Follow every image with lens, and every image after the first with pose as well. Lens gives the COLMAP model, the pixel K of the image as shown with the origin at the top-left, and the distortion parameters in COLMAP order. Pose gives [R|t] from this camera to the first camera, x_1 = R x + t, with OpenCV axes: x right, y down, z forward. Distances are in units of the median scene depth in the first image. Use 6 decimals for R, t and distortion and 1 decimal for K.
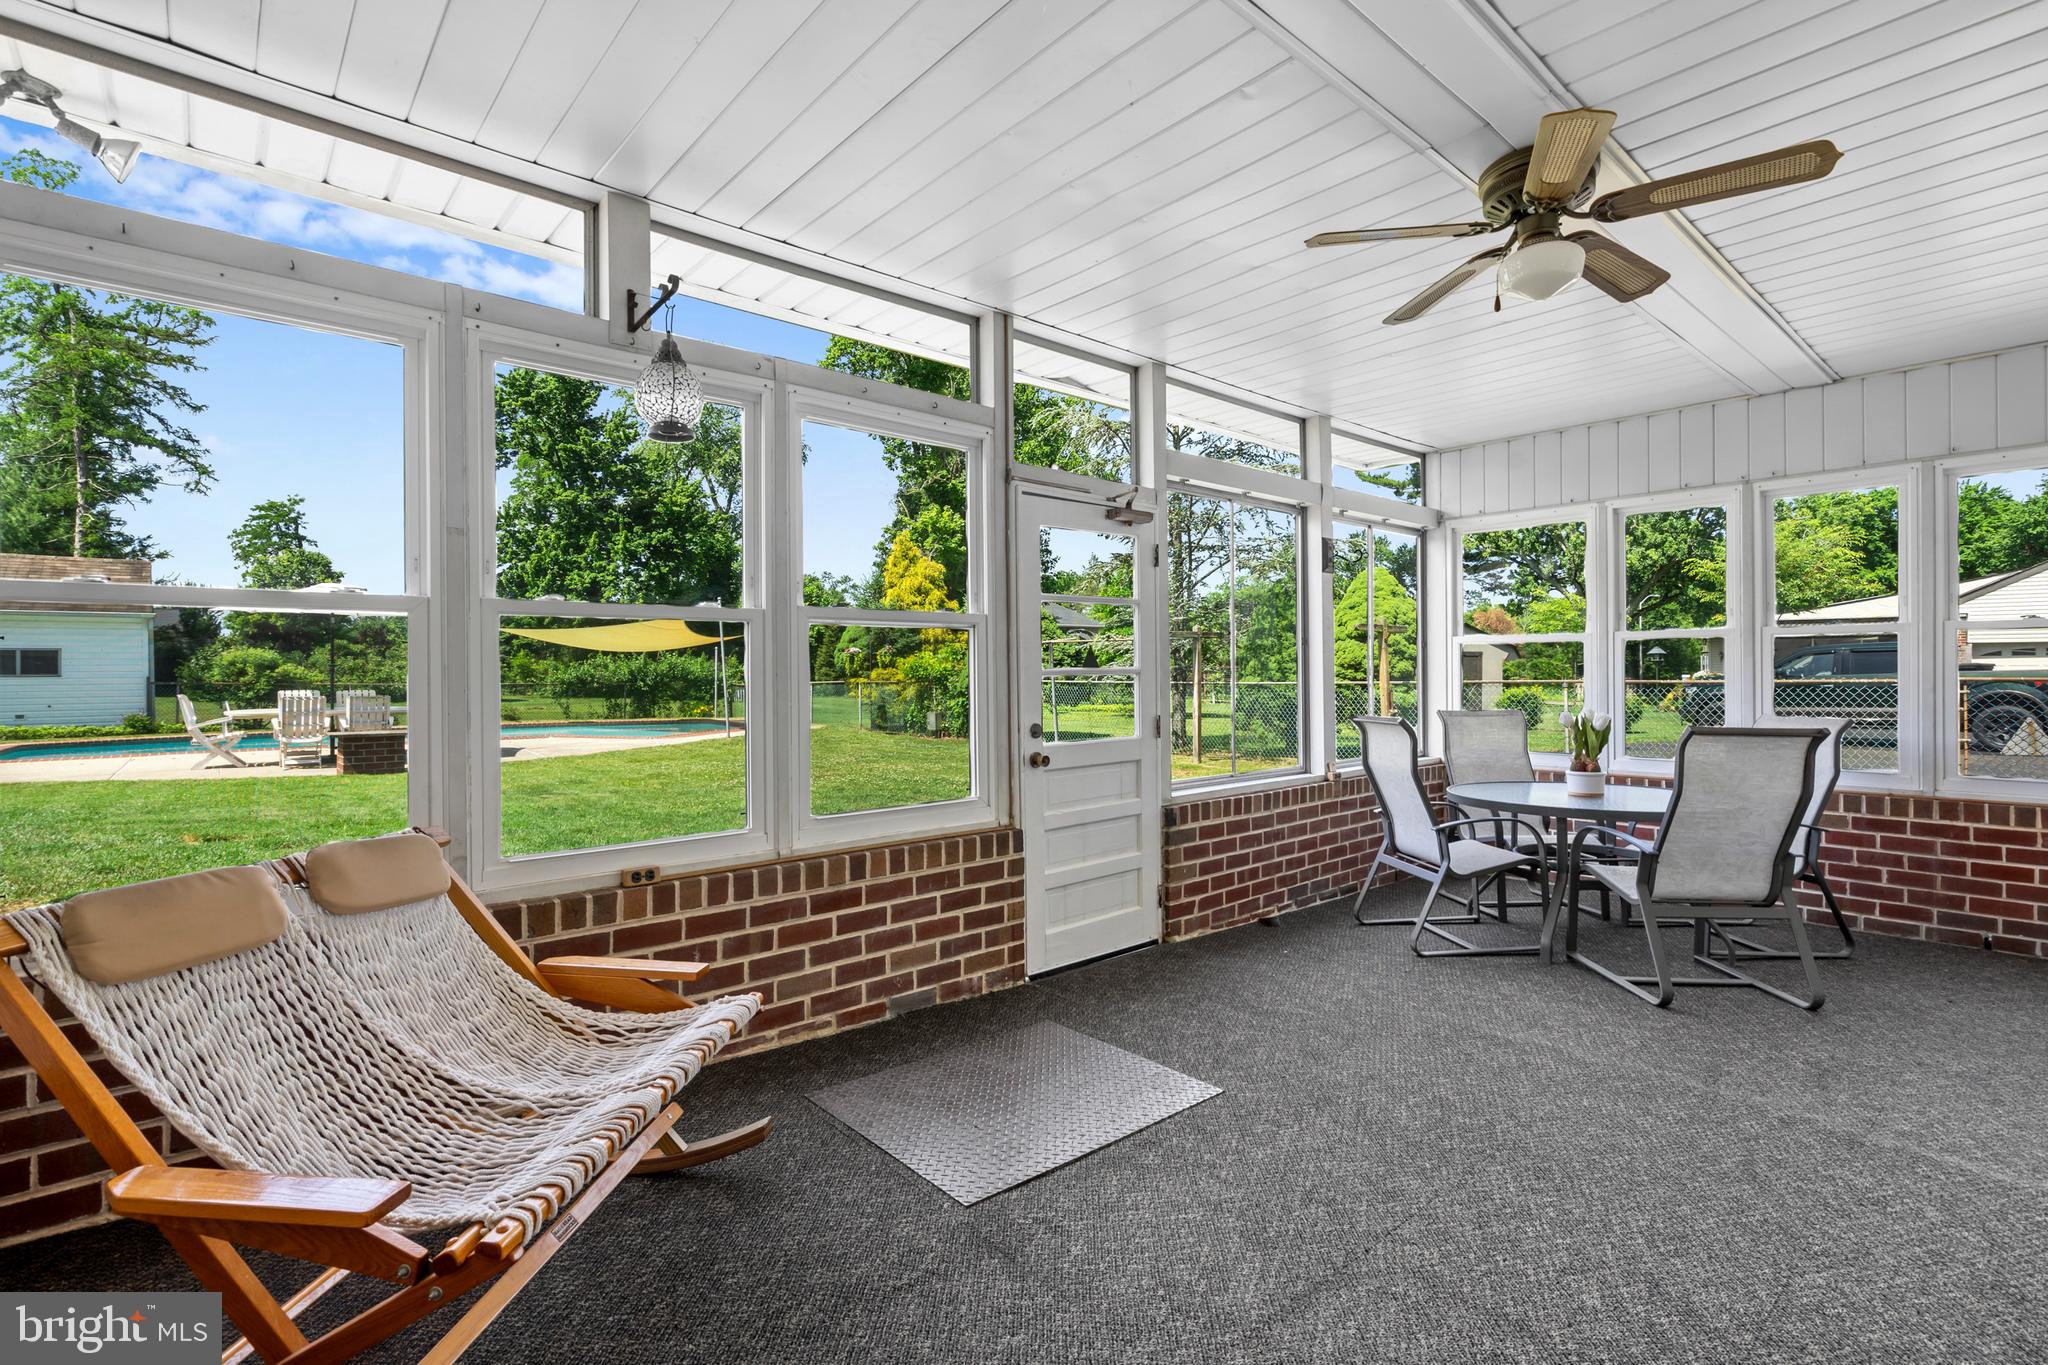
lens RADIAL K [[945.0, 0, 1014.6], [0, 945.0, 674.5], [0, 0, 1]] dist [-0.001438, 0.000451]
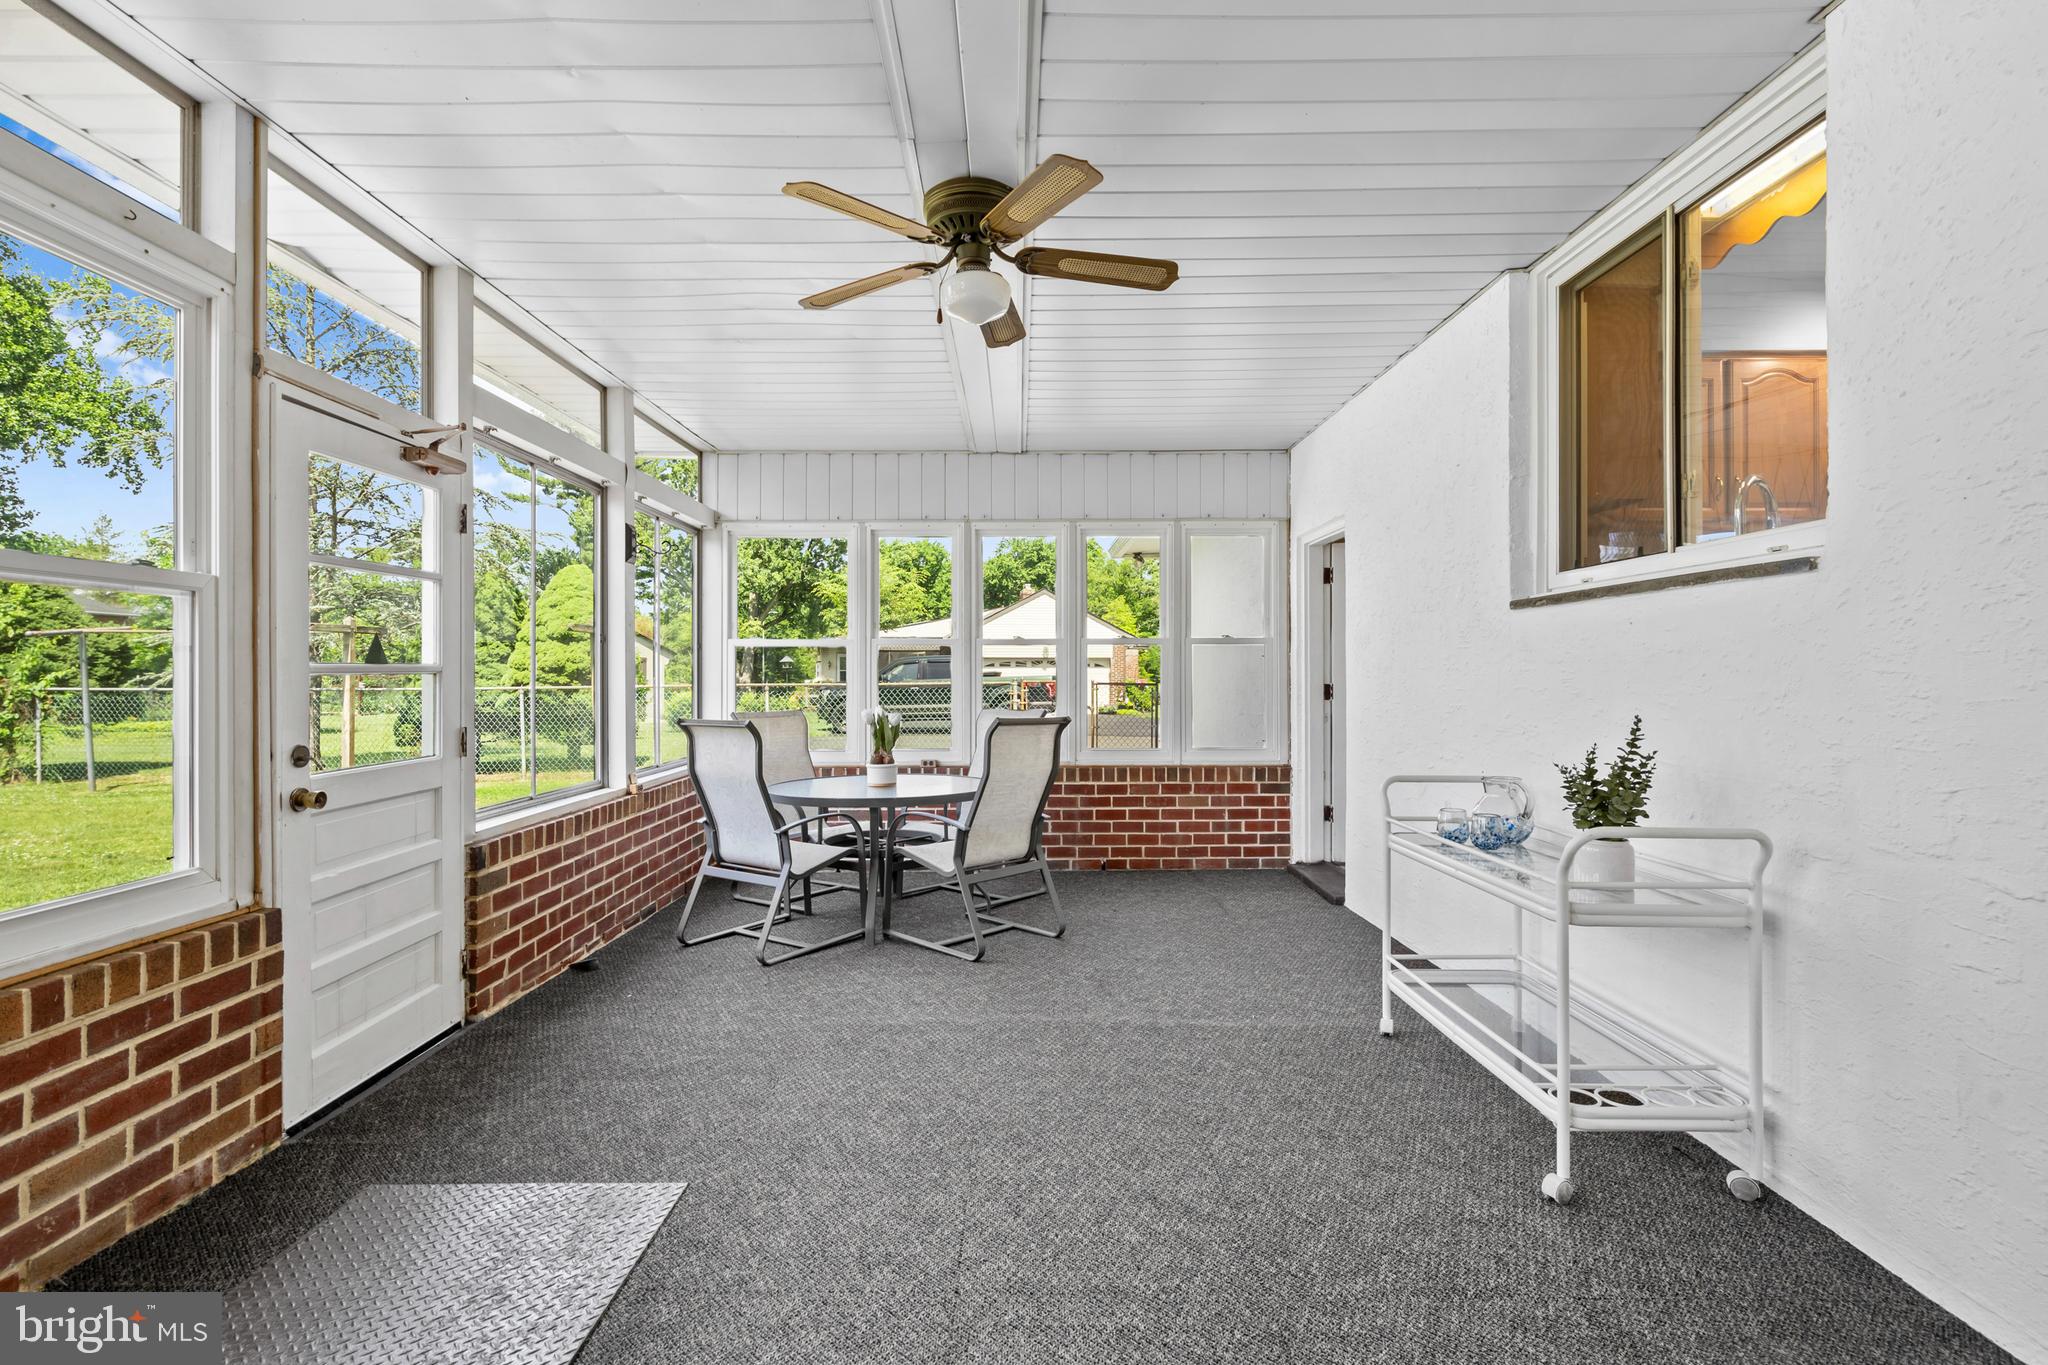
lens RADIAL K [[950.1, 0, 1021.2], [0, 950.1, 666.5], [0, 0, 1]] dist [-0.000620, 0.001157]
pose [[0.653755, 0.010612, 0.756632, -0.124031], [0.000643, 0.999894, -0.014579, 0.005170], [-0.756706, 0.010018, 0.653678, 0.142510]]
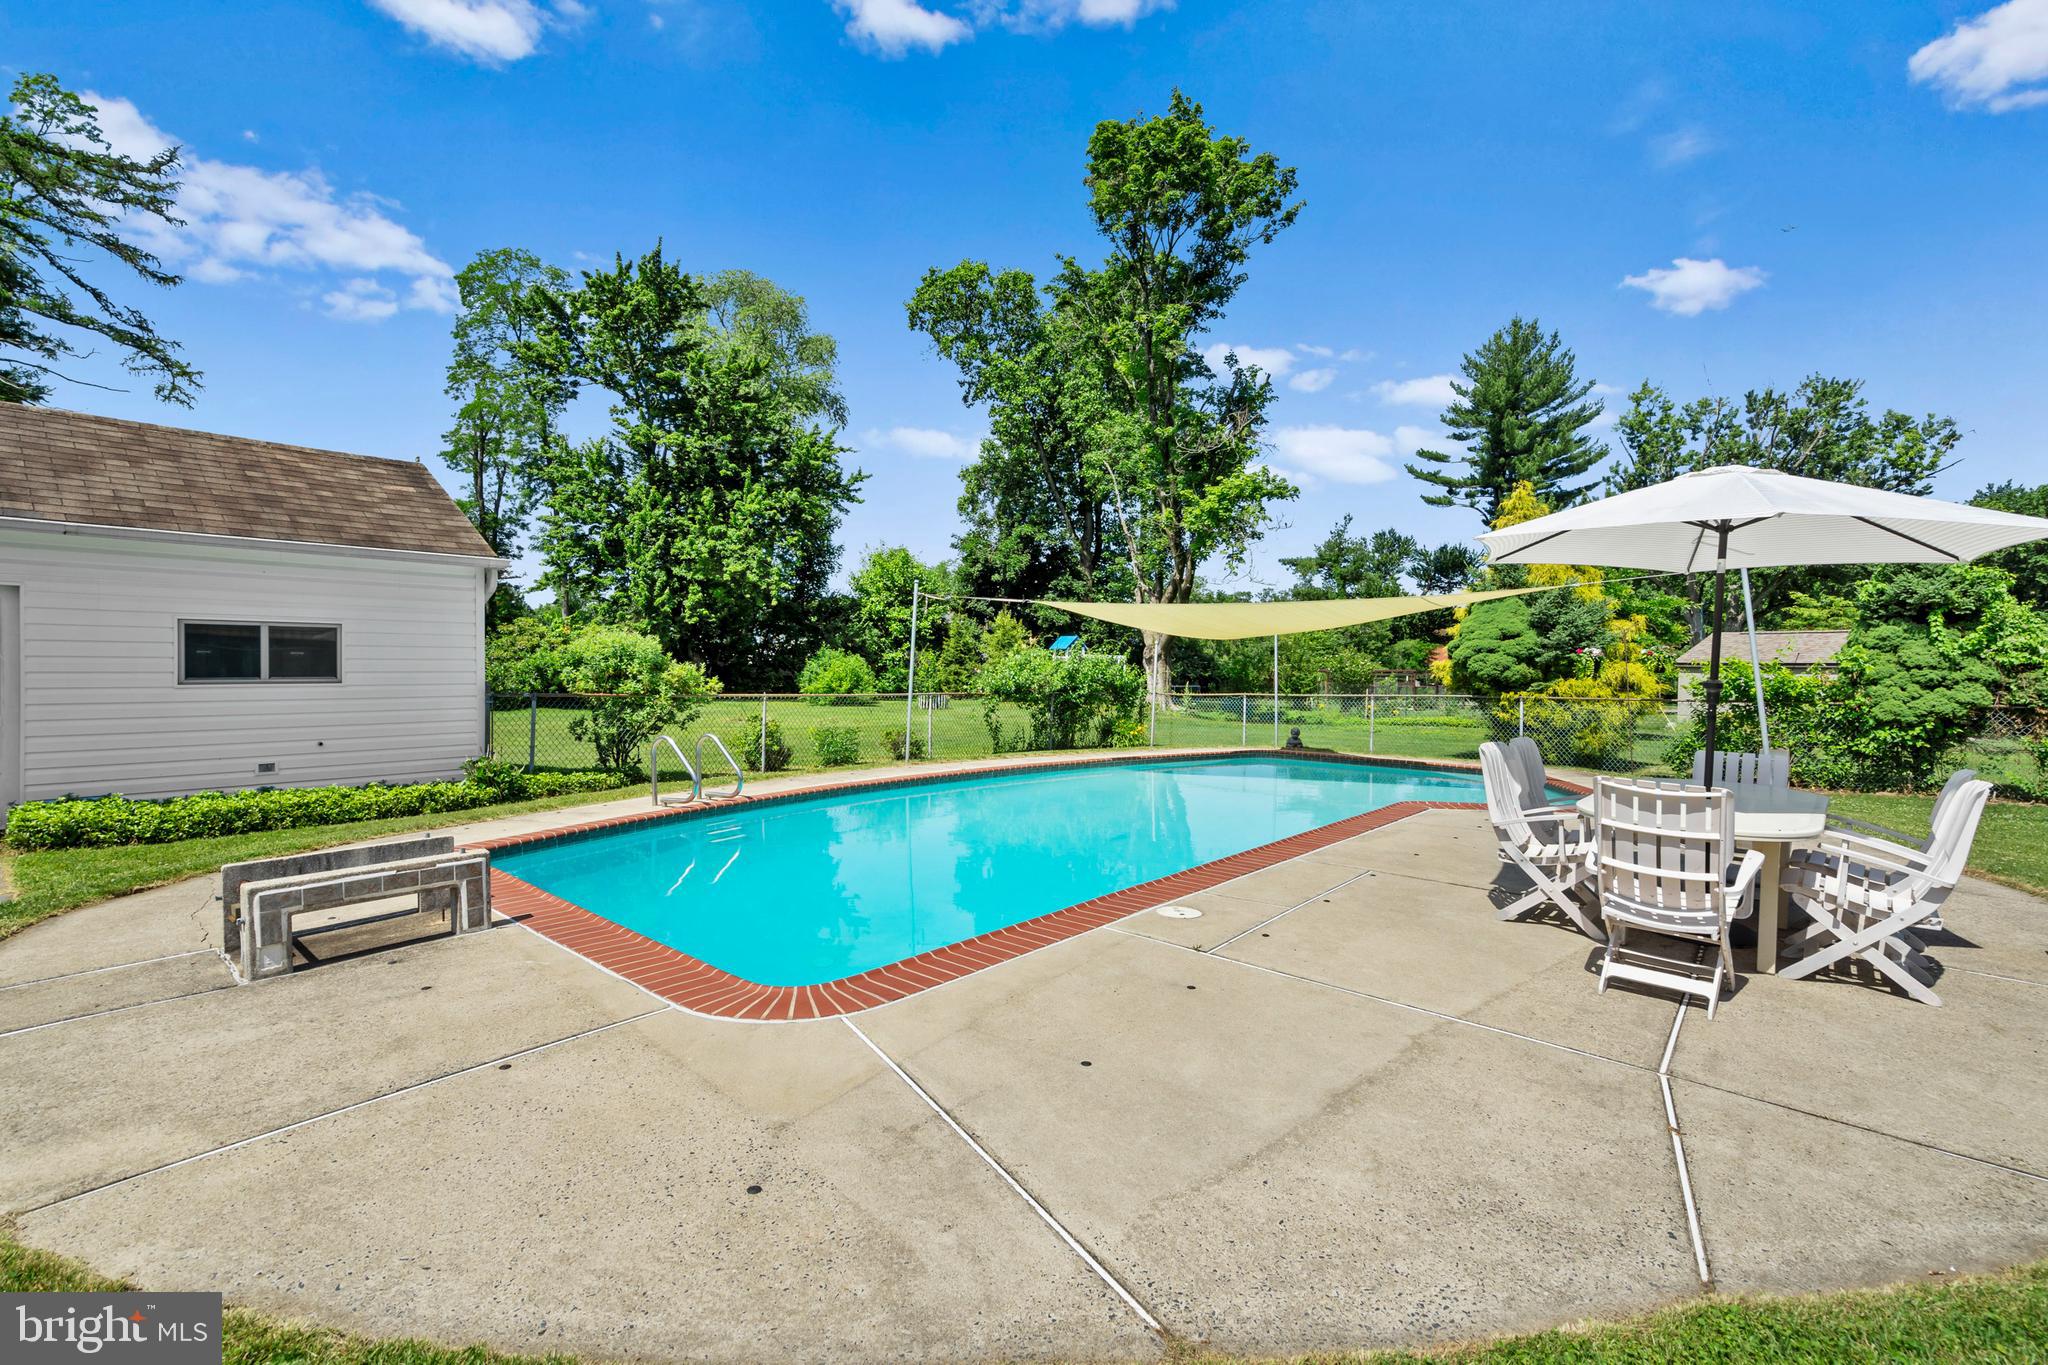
lens RADIAL K [[925.8, 0, 1024.0], [0, 925.8, 682.5], [0, 0, 1]] dist [-0.002189, -0.000212]
pose [[0.986898, 0.010269, 0.161019, -3.463331], [-0.012641, 0.999826, 0.013715, -0.041185], [-0.160851, -0.015571, 0.986856, 2.235370]]
